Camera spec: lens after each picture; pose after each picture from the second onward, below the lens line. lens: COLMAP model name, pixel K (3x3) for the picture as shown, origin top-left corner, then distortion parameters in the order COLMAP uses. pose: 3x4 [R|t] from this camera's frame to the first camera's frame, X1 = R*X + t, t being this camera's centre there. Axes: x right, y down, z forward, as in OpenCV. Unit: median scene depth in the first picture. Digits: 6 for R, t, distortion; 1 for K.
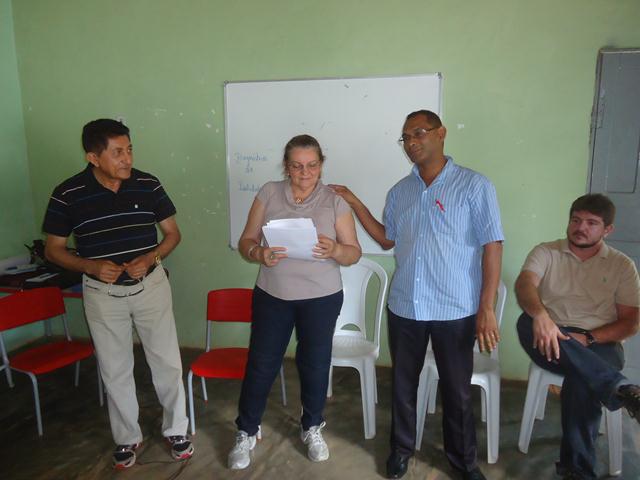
lens RADIAL K [[467.4, 0, 322.0], [0, 467.4, 236.9], [0, 0, 1]] dist [0.003081, -0.017084]
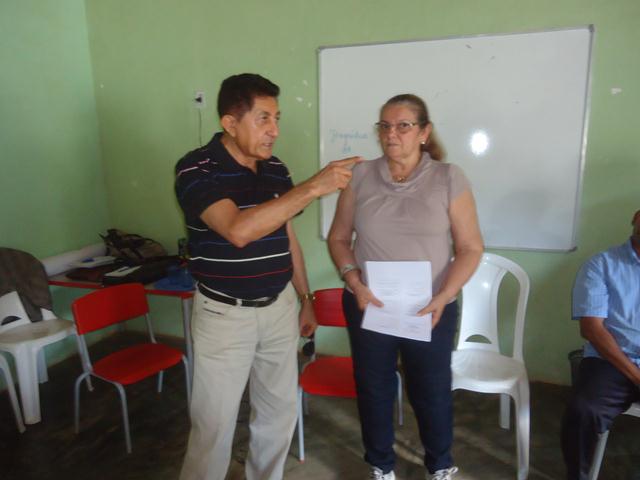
lens RADIAL K [[467.4, 0, 321.6], [0, 467.4, 238.8], [0, 0, 1]] dist [0.003081, -0.017084]
pose [[0.996282, 0.004048, -0.086055, -0.126619], [-0.001163, 0.999436, 0.033548, -0.006474], [0.086142, -0.033323, 0.995725, 0.125739]]
